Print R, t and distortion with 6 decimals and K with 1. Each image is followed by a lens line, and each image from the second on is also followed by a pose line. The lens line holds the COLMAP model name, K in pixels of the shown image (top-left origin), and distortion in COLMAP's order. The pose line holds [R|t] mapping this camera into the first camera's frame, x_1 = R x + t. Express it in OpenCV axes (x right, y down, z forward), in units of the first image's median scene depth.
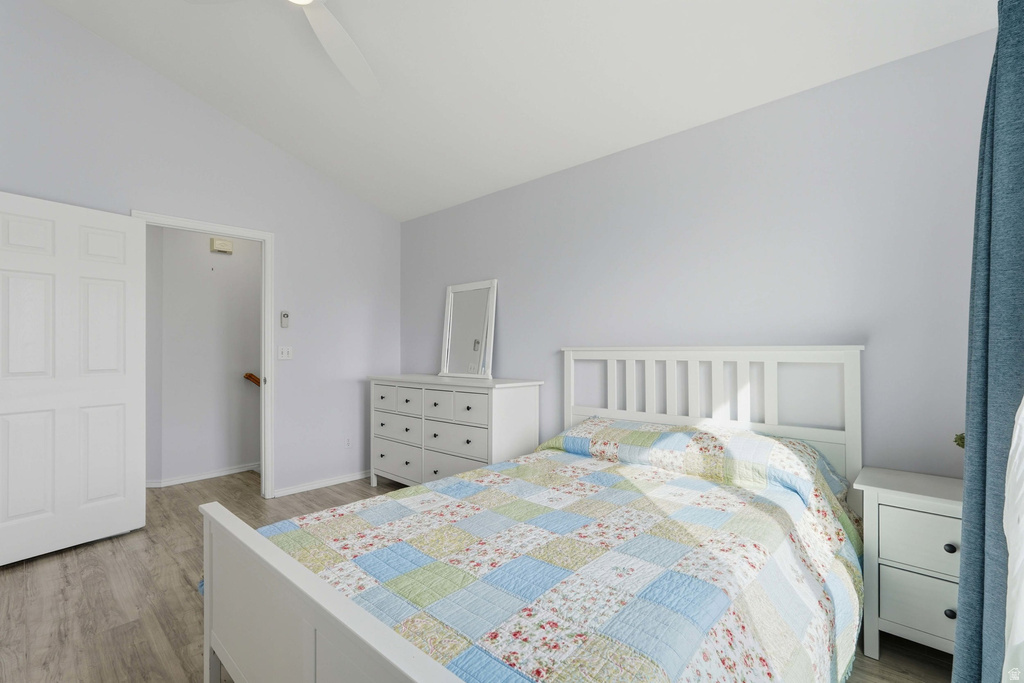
lens RADIAL K [[459.5, 0, 521.1], [0, 459.5, 345.8], [0, 0, 1]] dist [-0.001896, 0.000005]
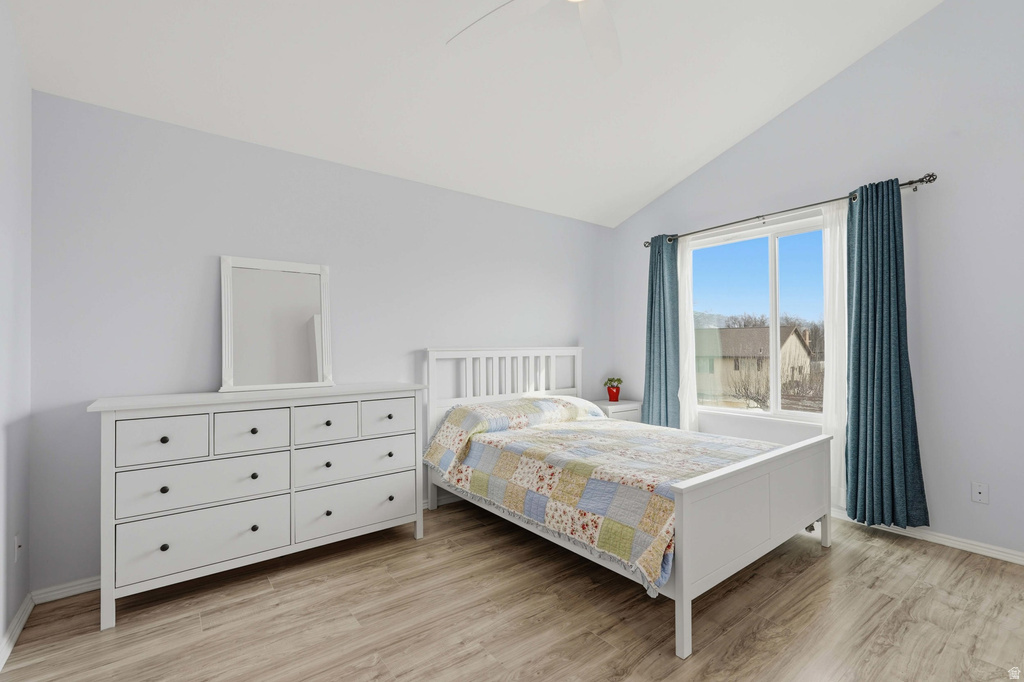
lens RADIAL K [[459.5, 0, 521.1], [0, 459.5, 345.3], [0, 0, 1]] dist [-0.001896, 0.000005]
pose [[0.157024, 0.010865, 0.987535, -1.164770], [0.001724, 0.999935, -0.011276, 0.013157], [-0.987593, 0.003473, 0.156995, 0.762503]]
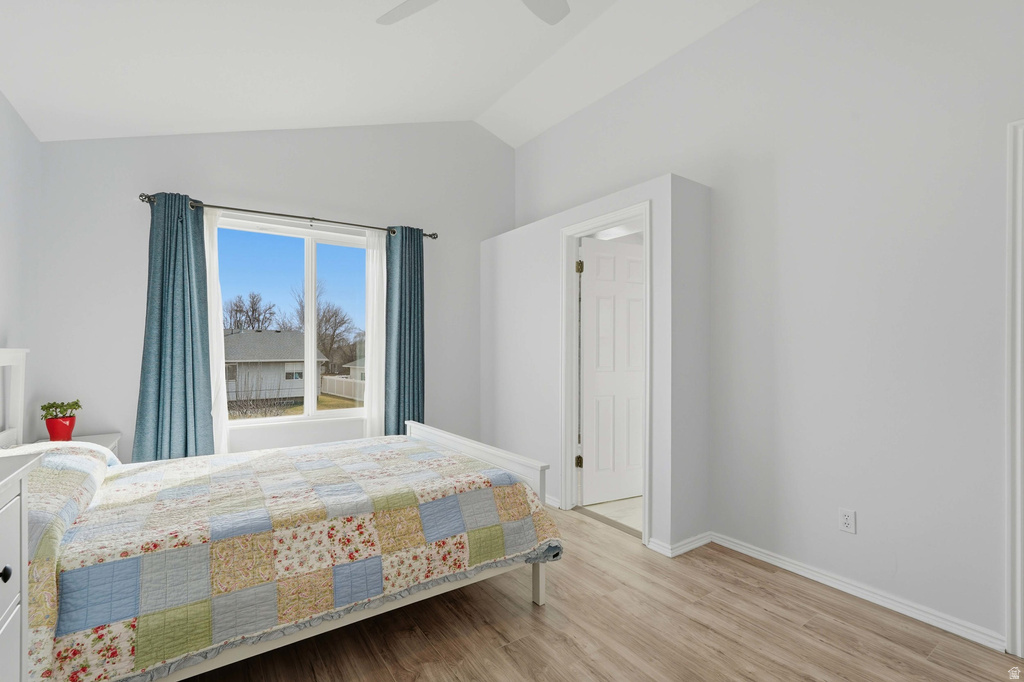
lens RADIAL K [[460.3, 0, 509.6], [0, 460.3, 347.3], [0, 0, 1]] dist [-0.001734, 0.000512]
pose [[-0.972630, 0.006303, 0.232274, -0.571454], [0.005101, 0.999970, -0.005772, 0.007571], [-0.232303, -0.004429, -0.972633, 1.483645]]
